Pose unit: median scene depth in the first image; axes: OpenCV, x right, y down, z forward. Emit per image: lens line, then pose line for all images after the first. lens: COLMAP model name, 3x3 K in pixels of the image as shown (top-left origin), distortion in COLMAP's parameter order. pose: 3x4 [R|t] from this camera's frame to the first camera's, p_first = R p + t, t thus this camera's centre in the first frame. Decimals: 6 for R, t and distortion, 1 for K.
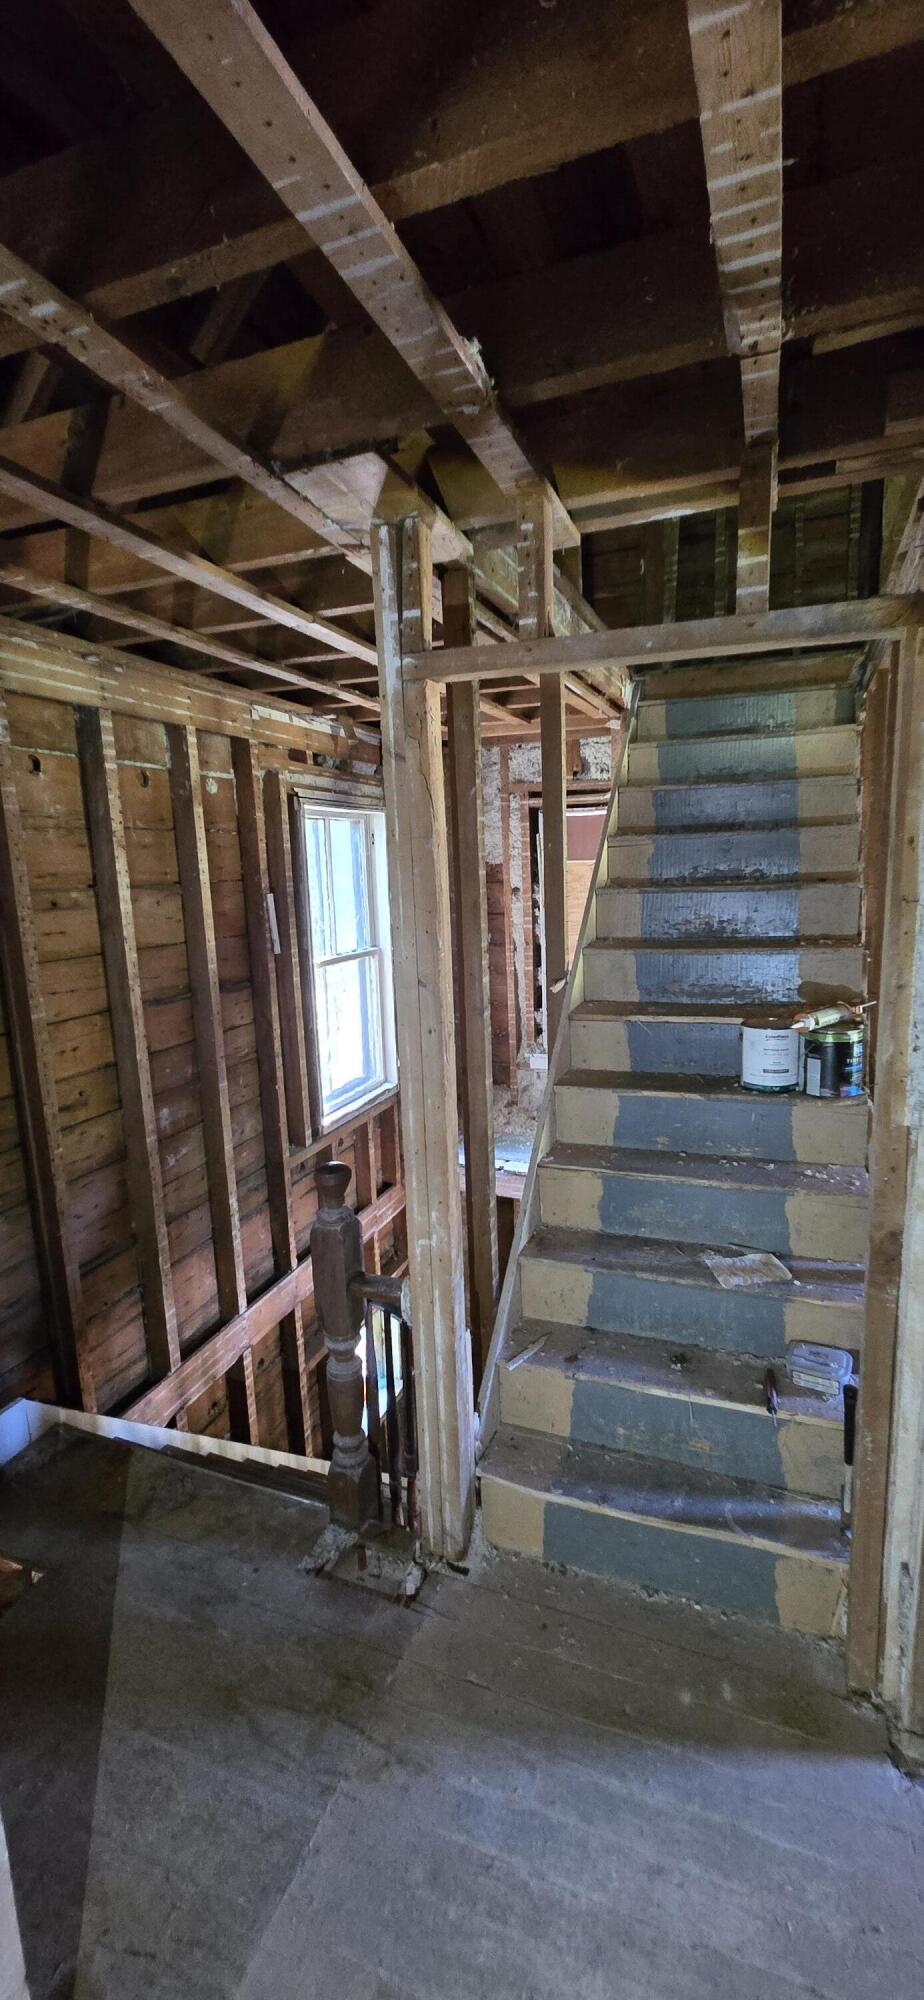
lens RADIAL K [[816.4, 0, 462.0], [0, 816.4, 1000.0], [0, 0, 1]] dist [-0.007773, 0.000024]
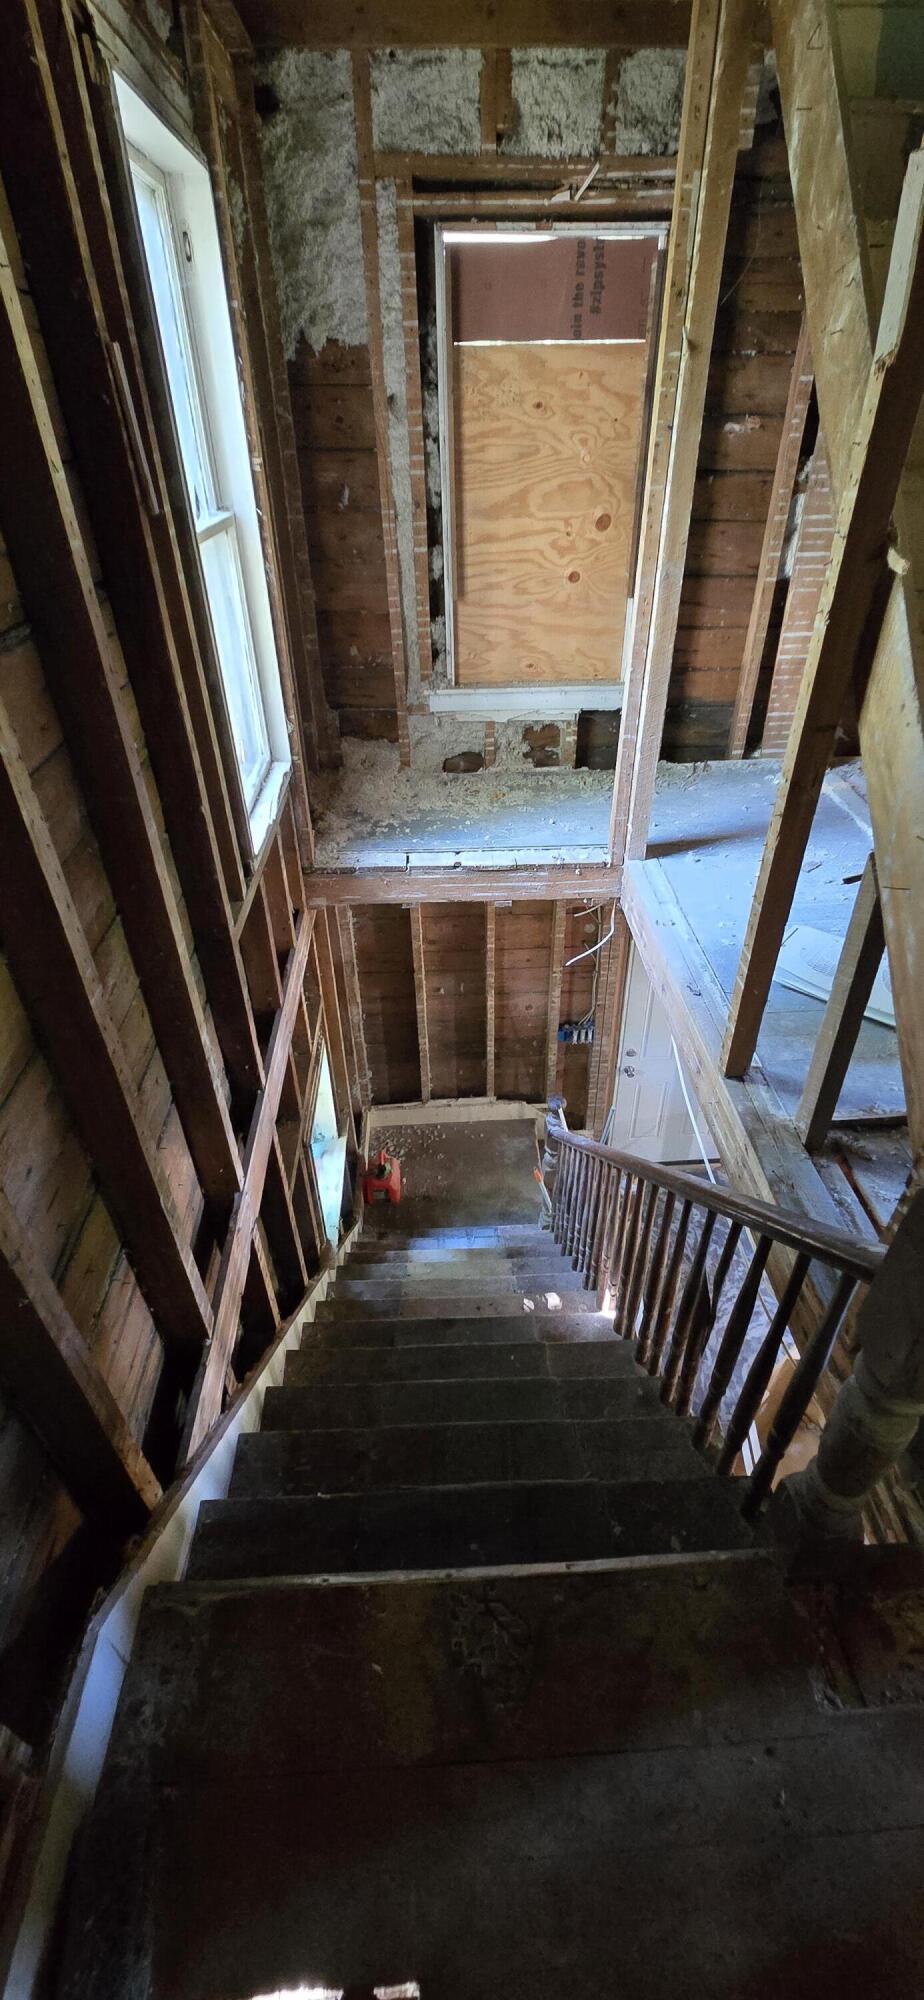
lens RADIAL K [[814.4, 0, 462.0], [0, 814.4, 1000.0], [0, 0, 1]] dist [0.008366, -0.000349]
pose [[0.913154, -0.220169, 0.343039, -0.244188], [0.050627, 0.896320, 0.440508, -0.002883], [-0.404459, -0.384885, 0.829624, 0.396999]]
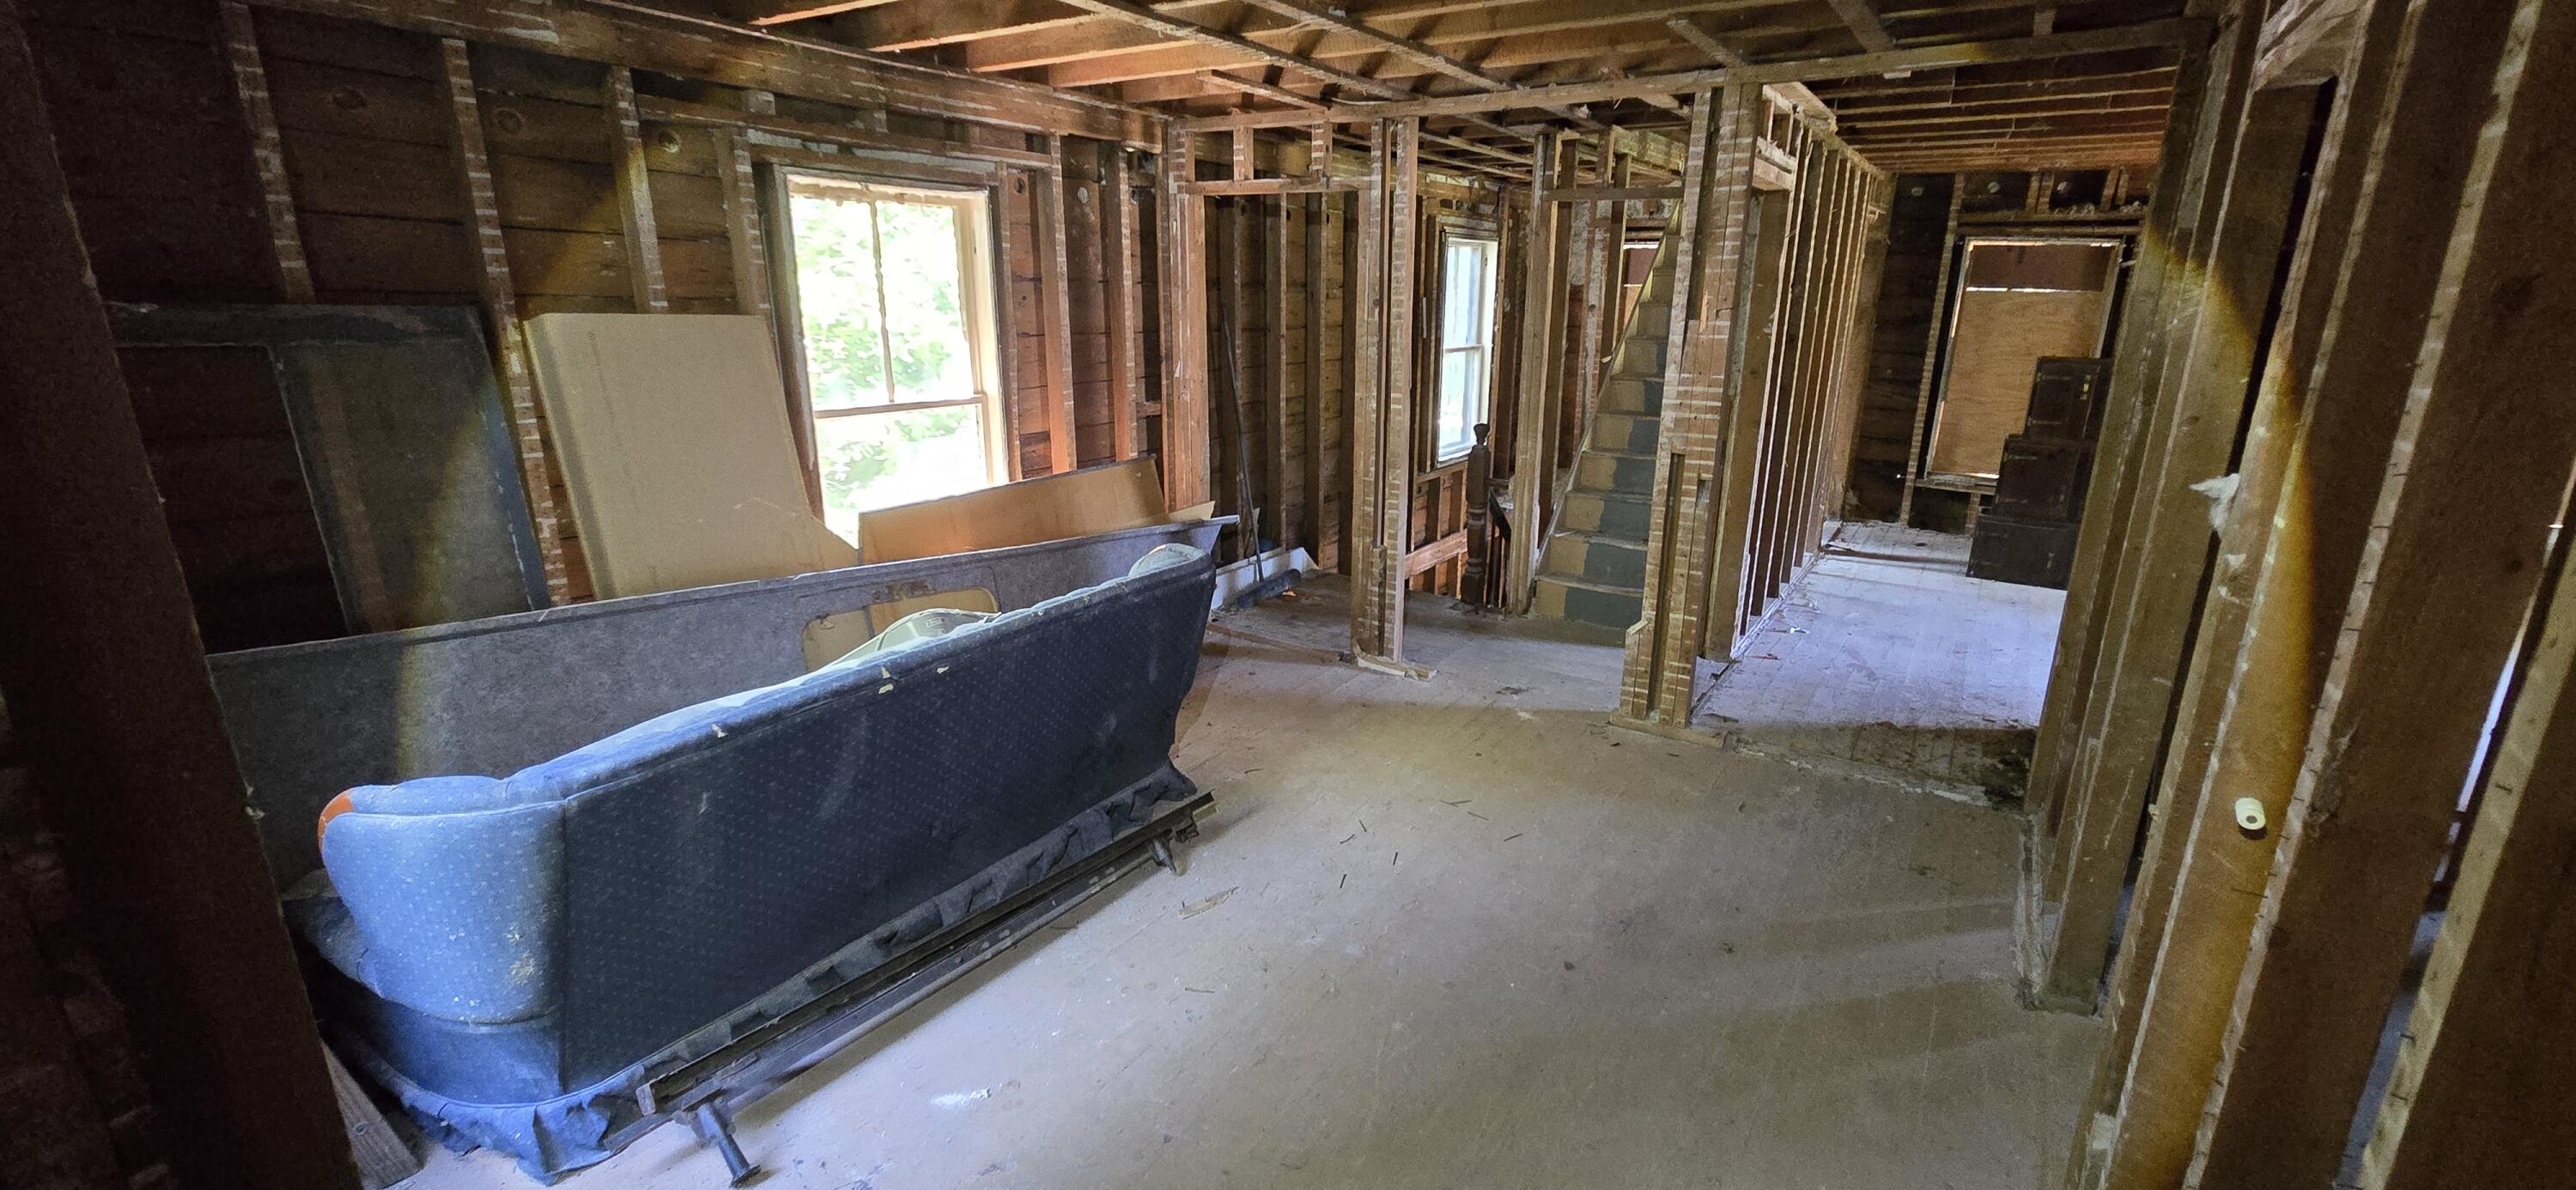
lens RADIAL K [[1071.4, 0, 1299.6], [0, 1071.4, 588.5], [0, 0, 1]] dist [0.012252, 0.000089]
pose [[0.977398, 0.094426, -0.189148, -0.025001], [-0.072482, 0.990154, 0.119759, 0.156741], [0.198594, -0.103343, 0.974618, -0.898211]]
